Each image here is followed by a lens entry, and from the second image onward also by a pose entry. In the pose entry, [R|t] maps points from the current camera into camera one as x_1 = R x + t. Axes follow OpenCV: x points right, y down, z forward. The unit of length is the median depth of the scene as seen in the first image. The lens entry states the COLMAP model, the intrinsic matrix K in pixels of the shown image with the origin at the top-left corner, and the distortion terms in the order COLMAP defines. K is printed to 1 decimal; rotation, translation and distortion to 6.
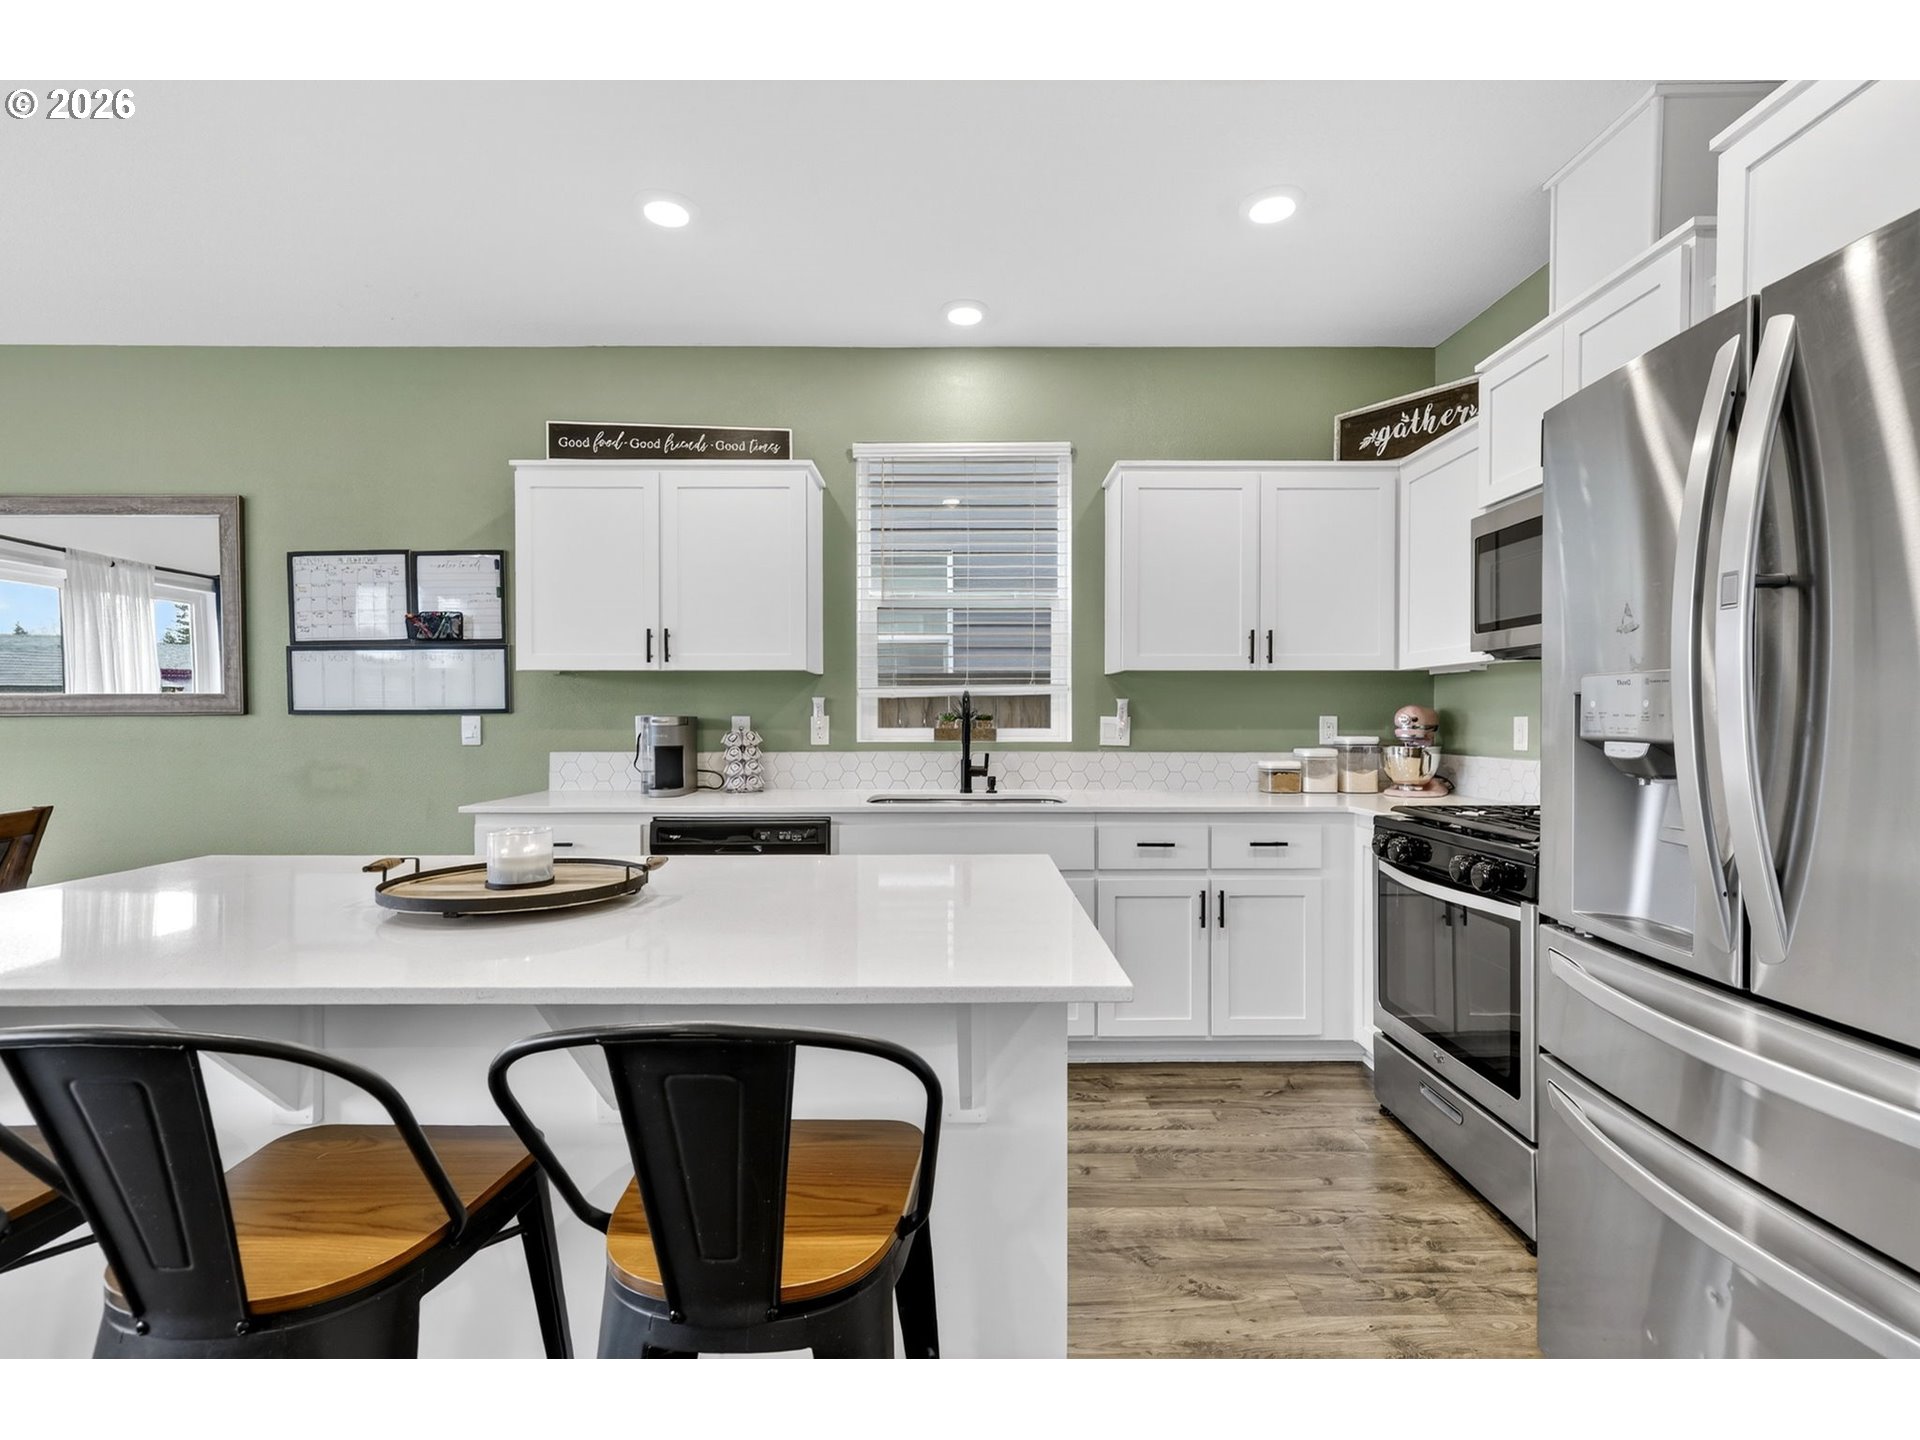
lens RADIAL K [[889.8, 0, 955.2], [0, 889.8, 724.9], [0, 0, 1]] dist [-0.005871, 0.001425]
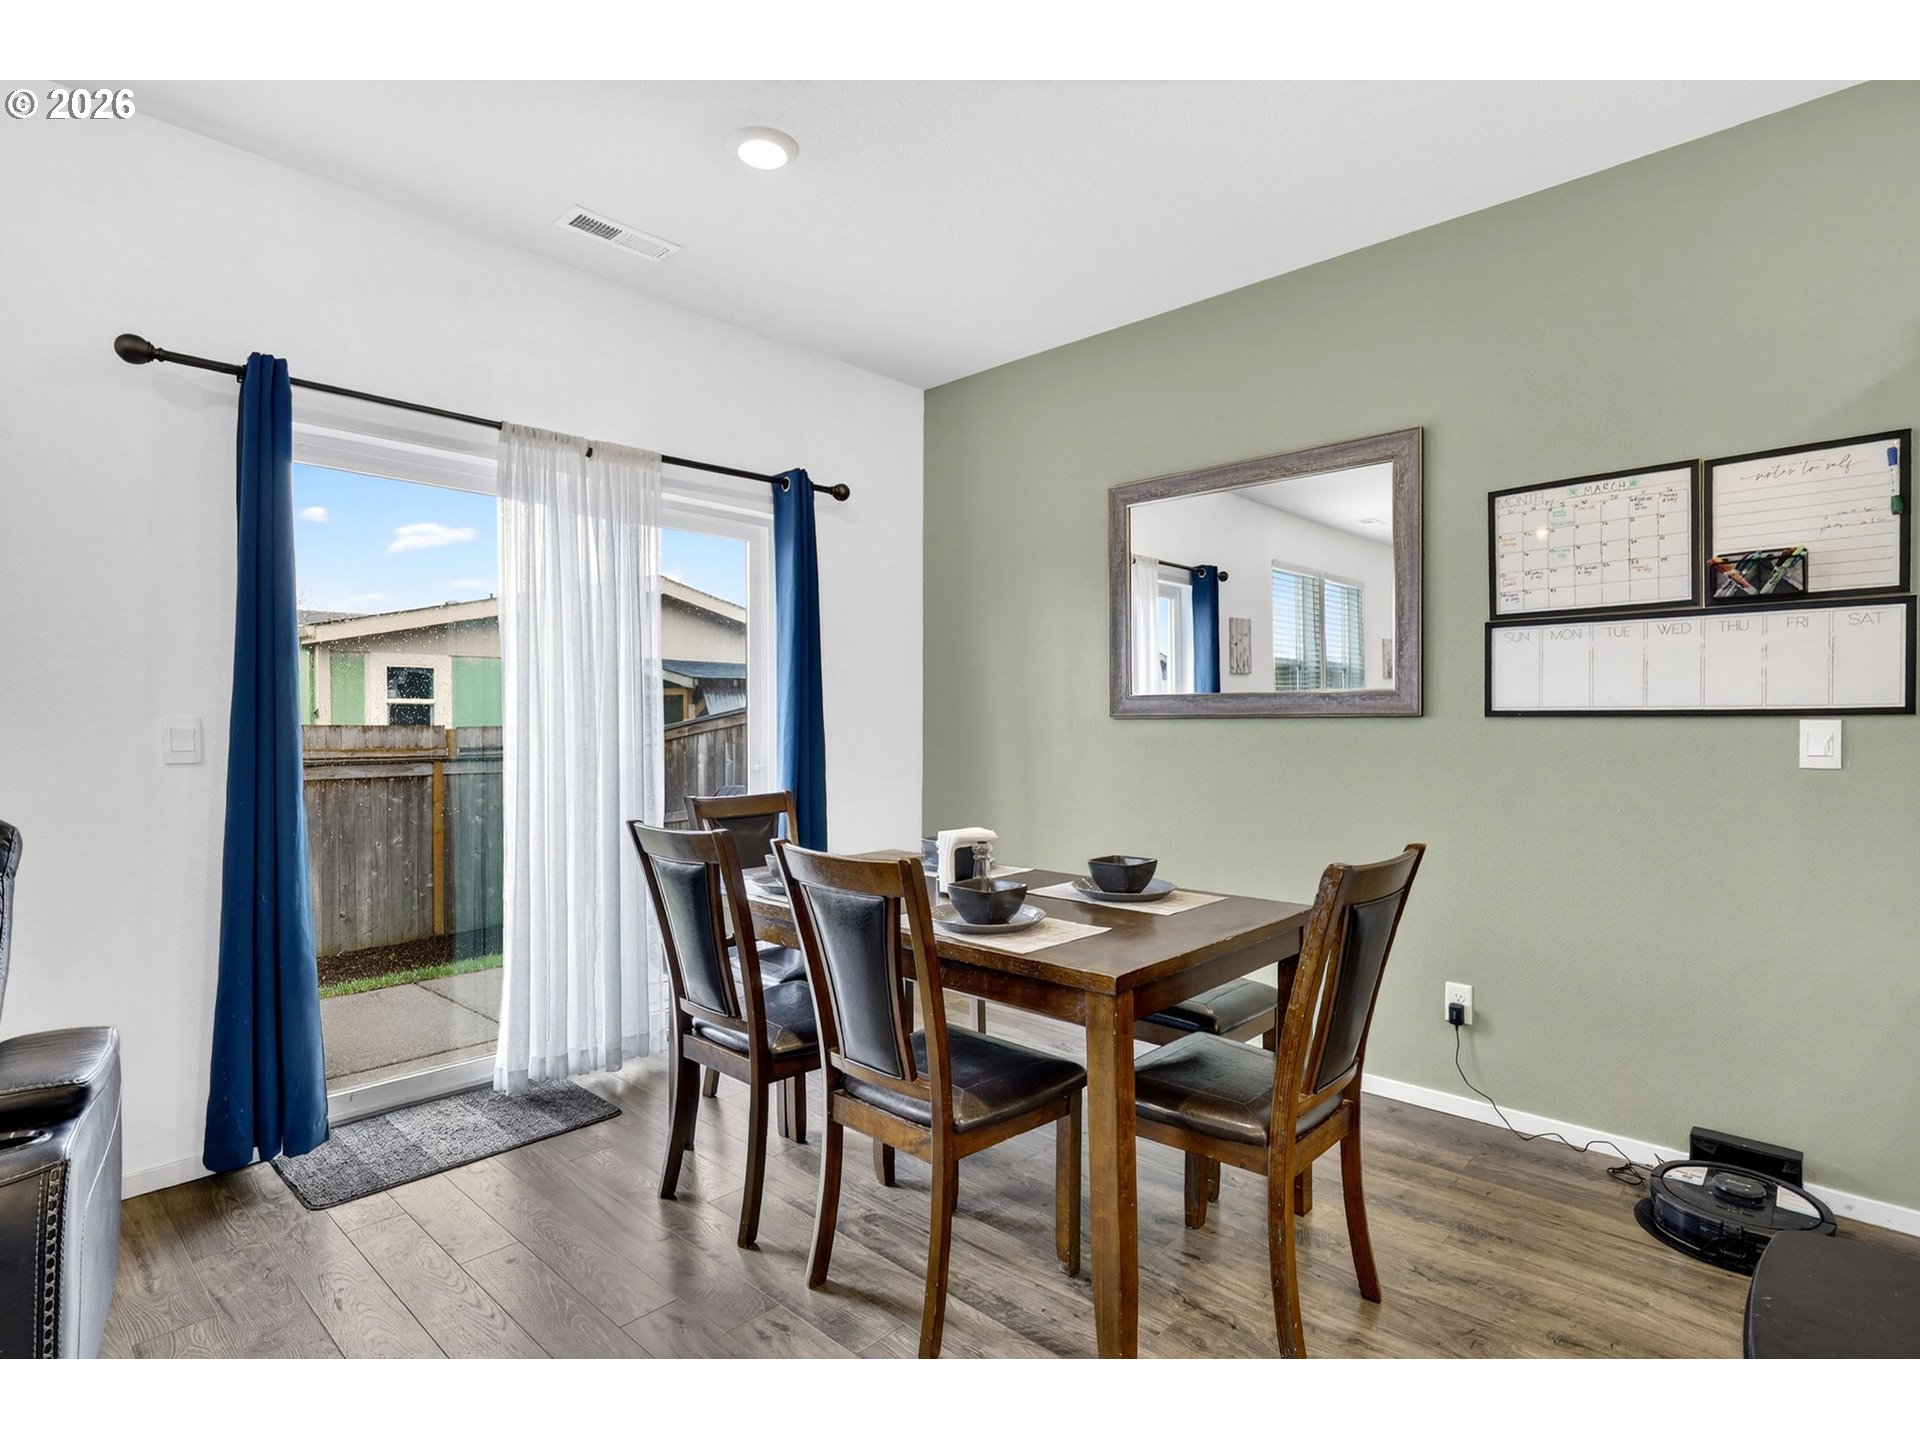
lens RADIAL K [[965.8, 0, 953.0], [0, 965.8, 722.5], [0, 0, 1]] dist [0.003306, 0.000418]
pose [[0.729359, 0.006309, -0.684102, -0.528564], [-0.010416, 0.999944, -0.001884, -0.001267], [0.684051, 0.008500, 0.729384, 0.128299]]
